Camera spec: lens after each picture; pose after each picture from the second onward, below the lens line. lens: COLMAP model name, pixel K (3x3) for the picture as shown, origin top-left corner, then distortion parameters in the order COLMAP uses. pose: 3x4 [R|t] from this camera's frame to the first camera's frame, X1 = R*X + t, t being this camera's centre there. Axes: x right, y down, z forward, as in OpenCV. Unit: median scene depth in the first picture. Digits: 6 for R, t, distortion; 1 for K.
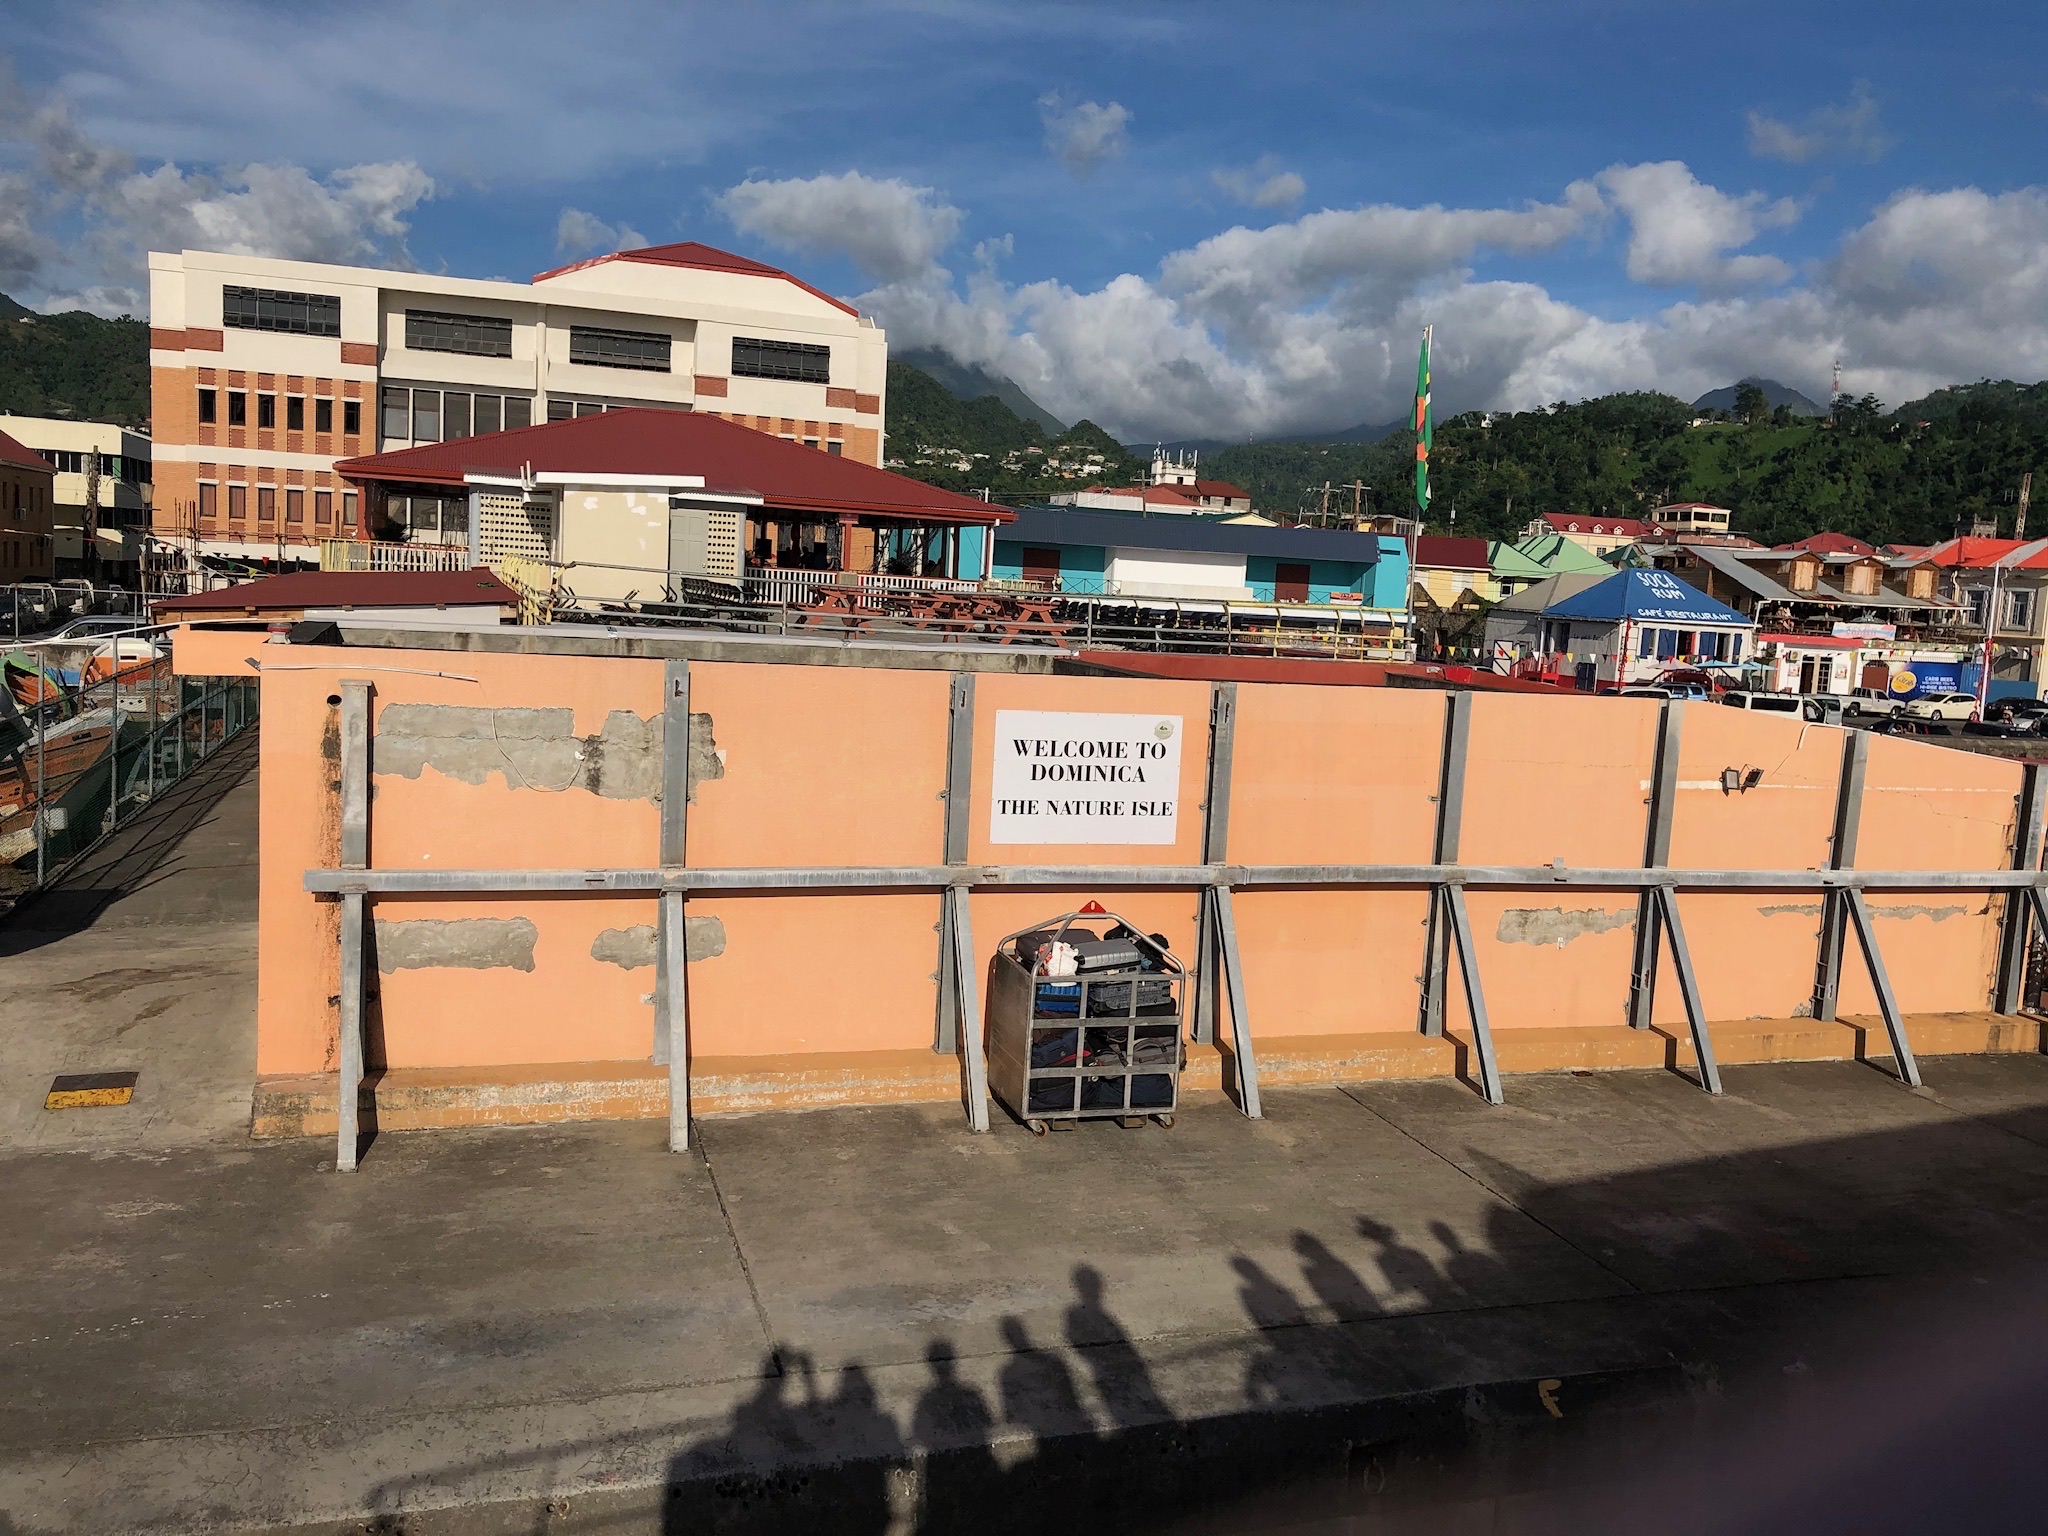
lens RADIAL K [[1661.4, 0, 1022.4], [0, 1661.4, 762.1], [0, 0, 1]] dist [0.053651, -0.010022]
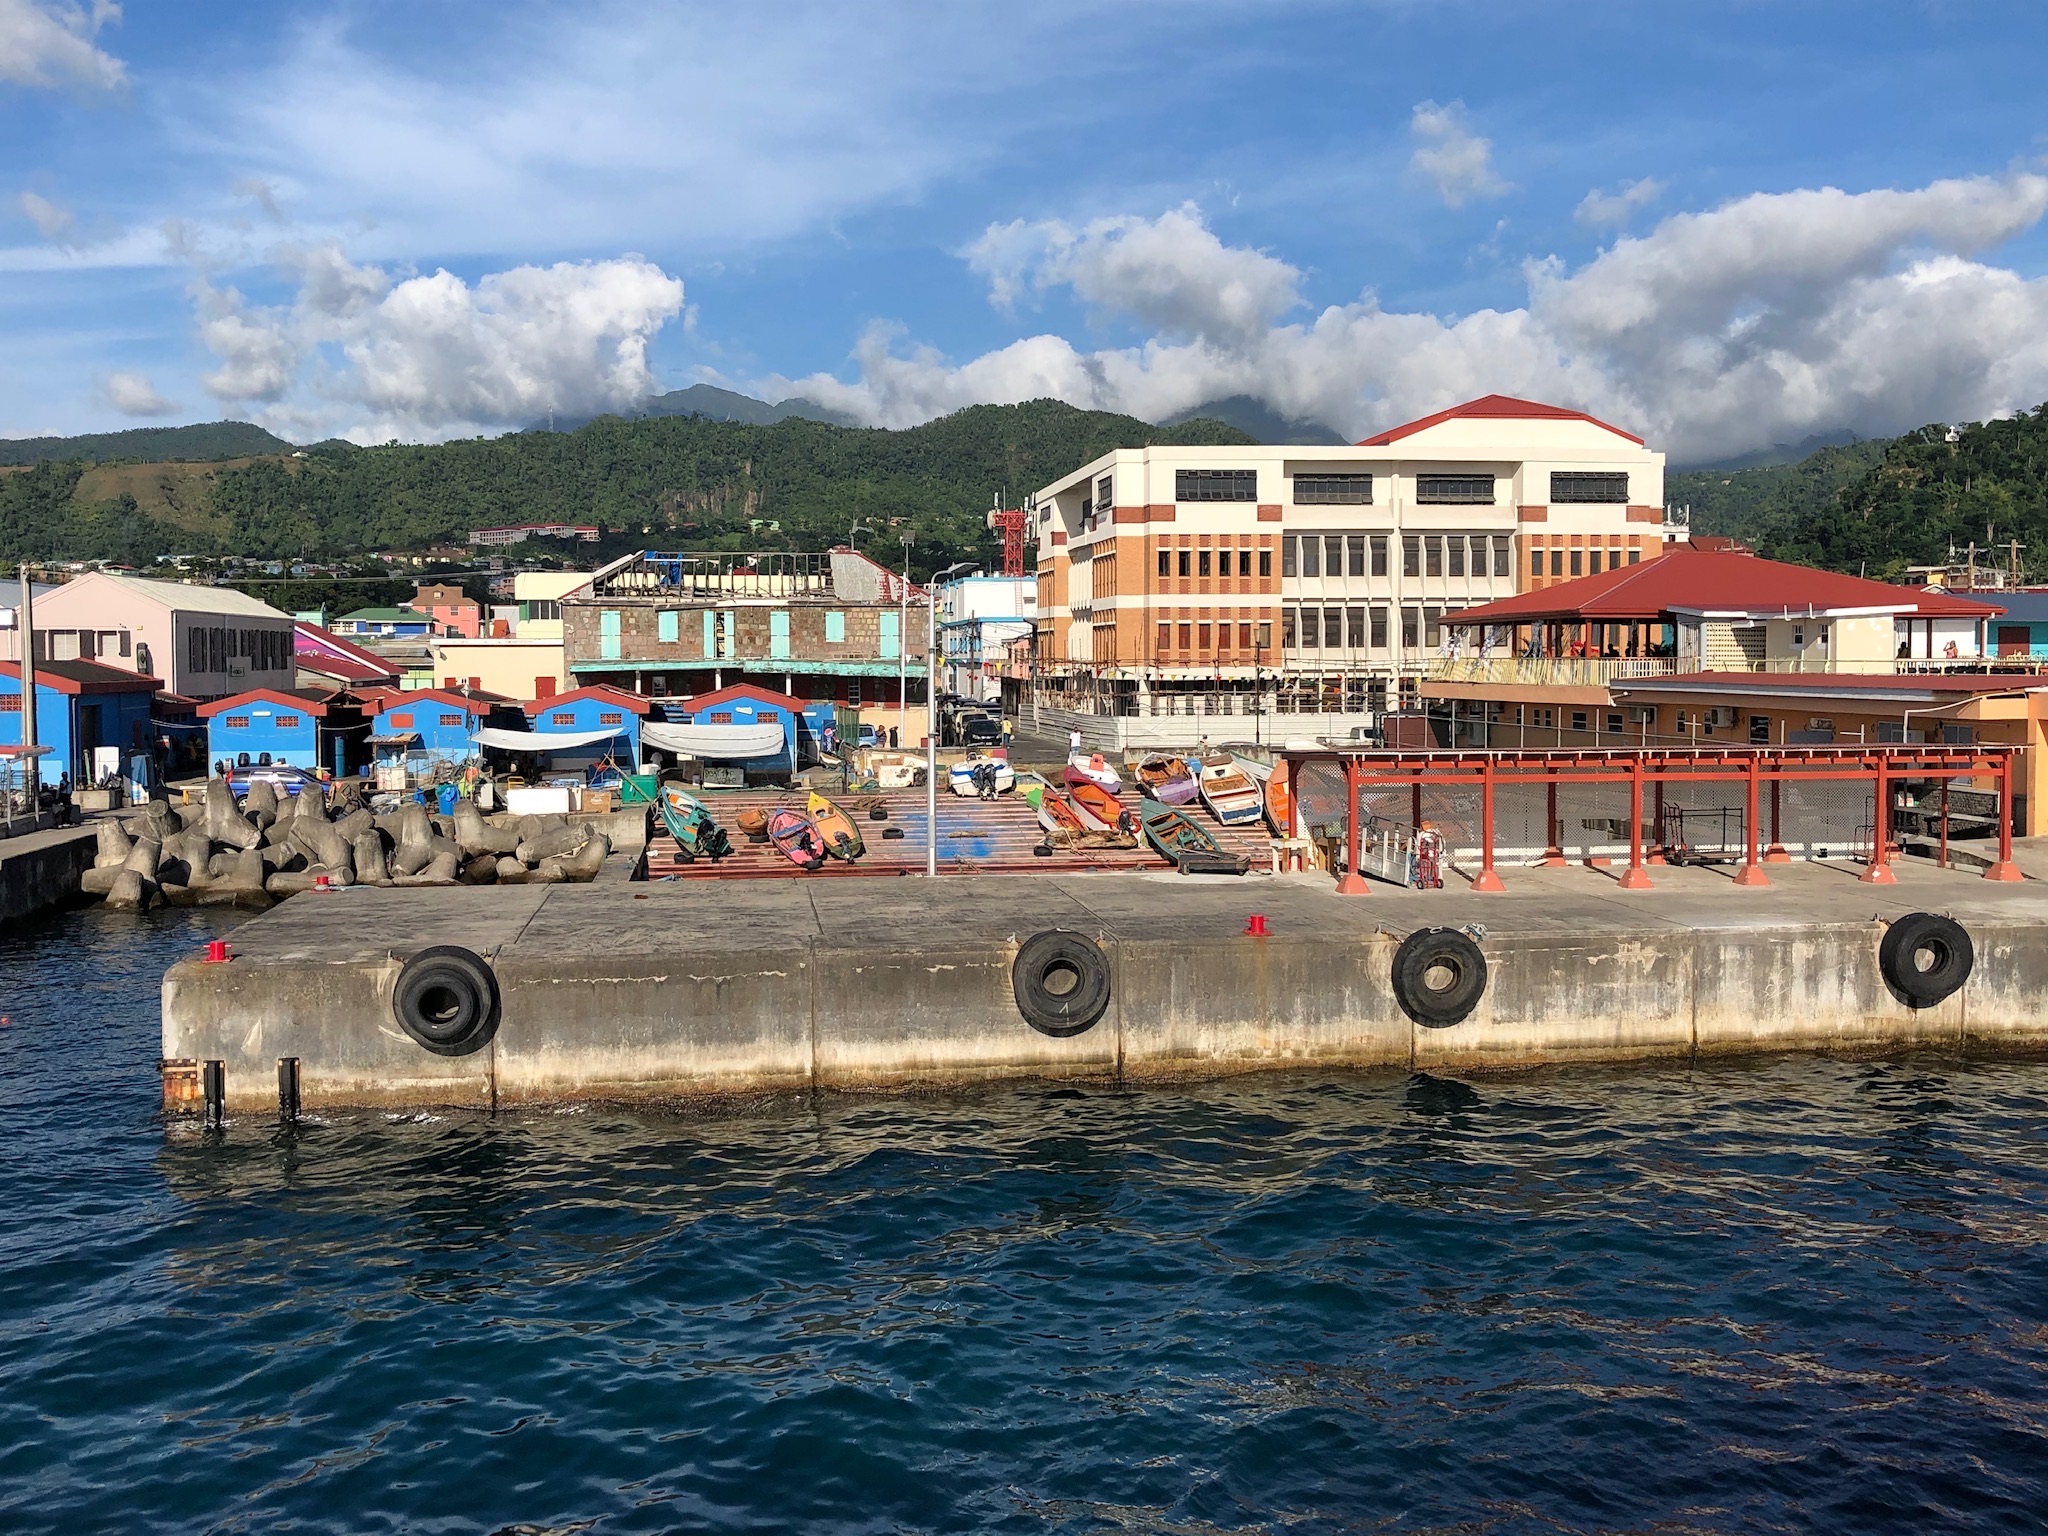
lens RADIAL K [[2012.1, 0, 1027.3], [0, 2012.1, 775.2], [0, 0, 1]] dist [0.040868, 0.000000]
pose [[0.988131, -0.053782, -0.143893, -0.350904], [0.045677, 0.997210, -0.059049, 0.033040], [0.146667, 0.051775, 0.987830, -0.488882]]
